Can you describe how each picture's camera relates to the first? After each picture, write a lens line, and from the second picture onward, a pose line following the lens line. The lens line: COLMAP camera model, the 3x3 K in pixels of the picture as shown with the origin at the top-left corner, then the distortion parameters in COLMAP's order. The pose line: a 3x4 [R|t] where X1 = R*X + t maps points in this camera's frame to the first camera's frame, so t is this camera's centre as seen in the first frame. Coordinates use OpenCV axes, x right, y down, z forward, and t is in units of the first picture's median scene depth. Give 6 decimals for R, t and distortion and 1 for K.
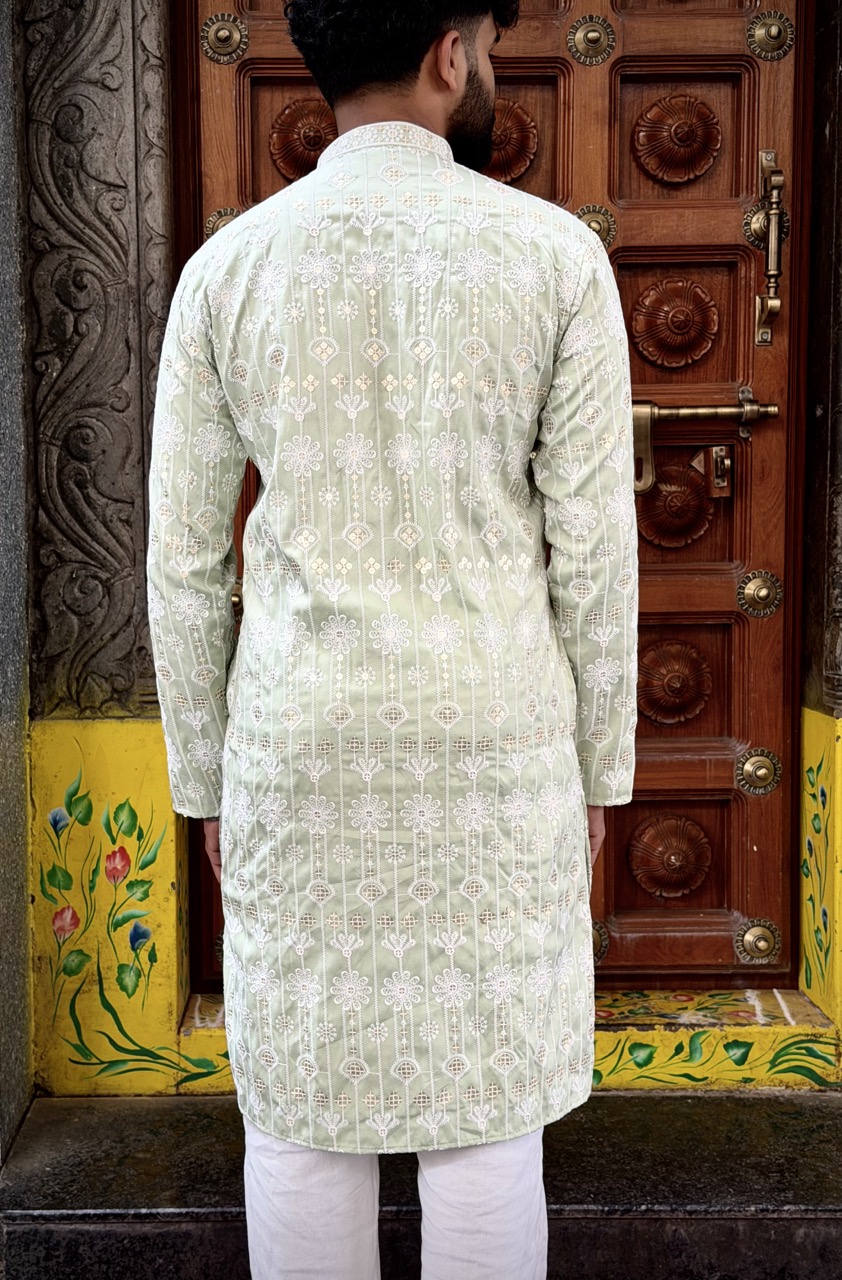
lens RADIAL K [[1771.4, 0, 346.4], [0, 1771.4, 664.0], [0, 0, 1]] dist [0.092546, 0.000000]
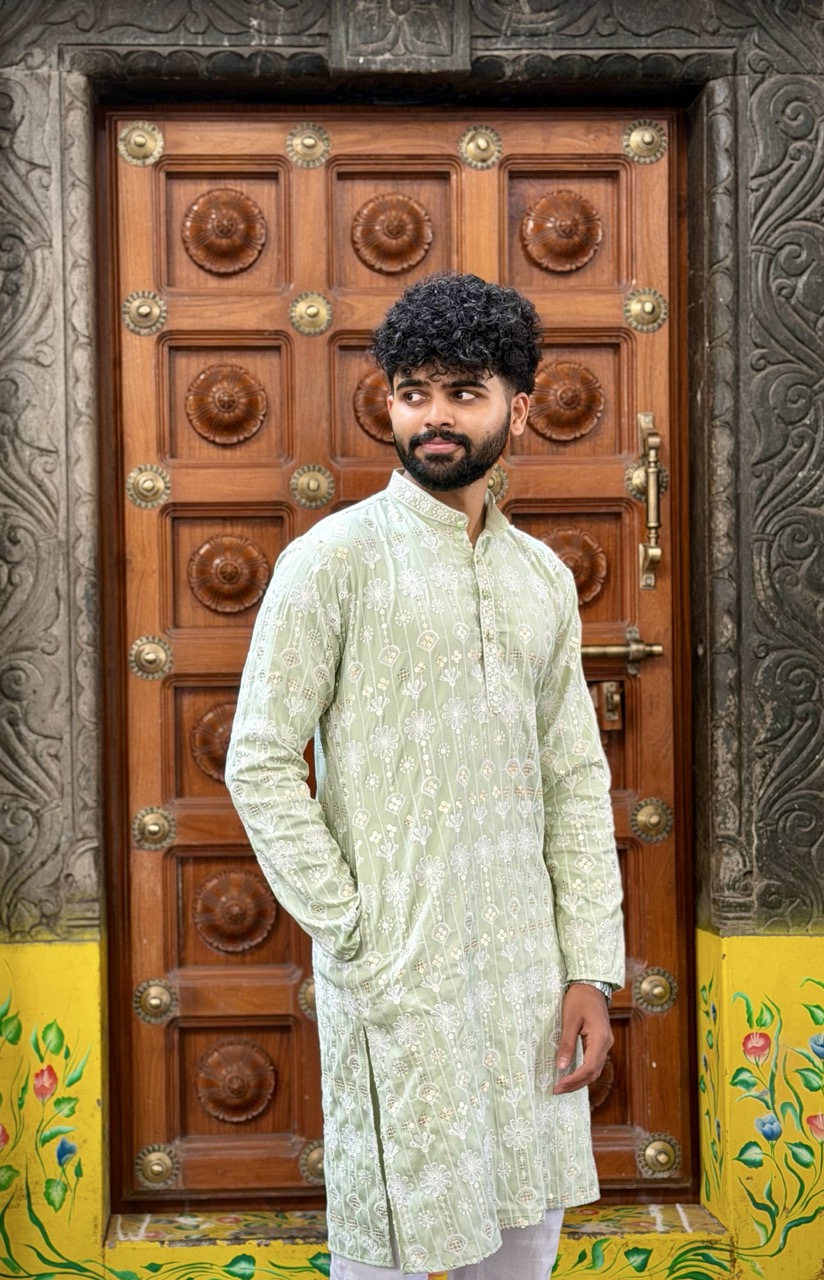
lens RADIAL K [[2330.1, 0, 316.4], [0, 2330.1, 735.4], [0, 0, 1]] dist [0.108997, 0.000000]
pose [[0.999421, -0.006582, 0.033389, -0.013582], [0.009343, 0.996489, -0.083196, 0.025202], [-0.032724, 0.083460, 0.995974, -0.402974]]
